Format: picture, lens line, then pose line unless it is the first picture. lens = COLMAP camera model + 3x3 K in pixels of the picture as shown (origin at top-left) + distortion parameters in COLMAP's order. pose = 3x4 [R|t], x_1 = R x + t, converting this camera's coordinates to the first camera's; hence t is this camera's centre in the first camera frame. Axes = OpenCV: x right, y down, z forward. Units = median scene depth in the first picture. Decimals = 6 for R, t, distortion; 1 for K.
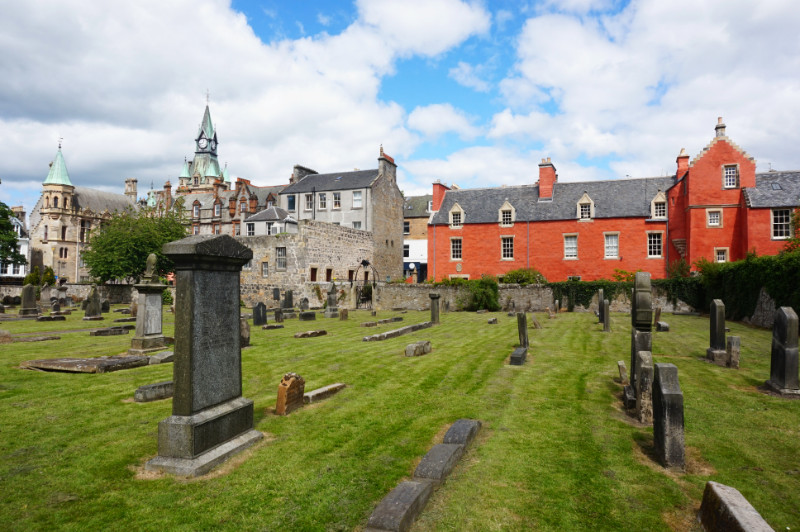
lens RADIAL K [[540.1, 0, 400.0], [0, 540.1, 266.0], [0, 0, 1]] dist [-0.004178, -0.000232]
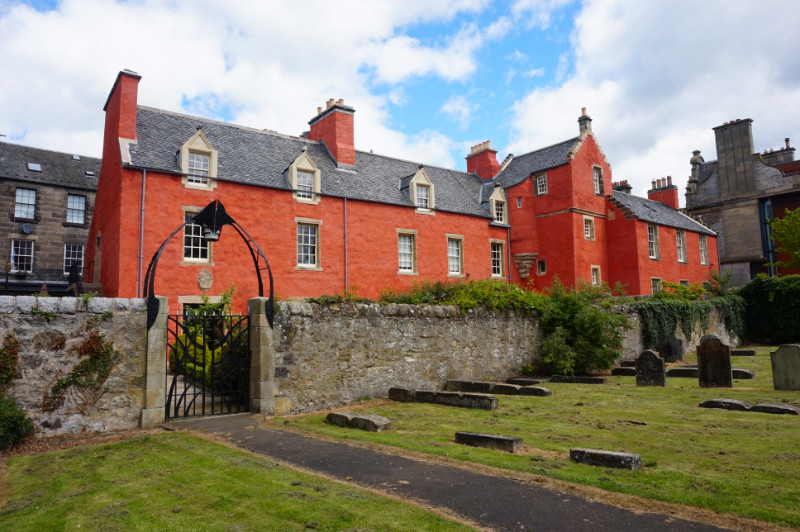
lens RADIAL K [[540.1, 0, 400.0], [0, 540.1, 266.0], [0, 0, 1]] dist [-0.004178, -0.000232]
pose [[0.486315, 0.078656, 0.870236, -0.211638], [-0.003201, 0.996094, -0.088243, 0.033421], [-0.873777, 0.040128, 0.484668, 0.756120]]
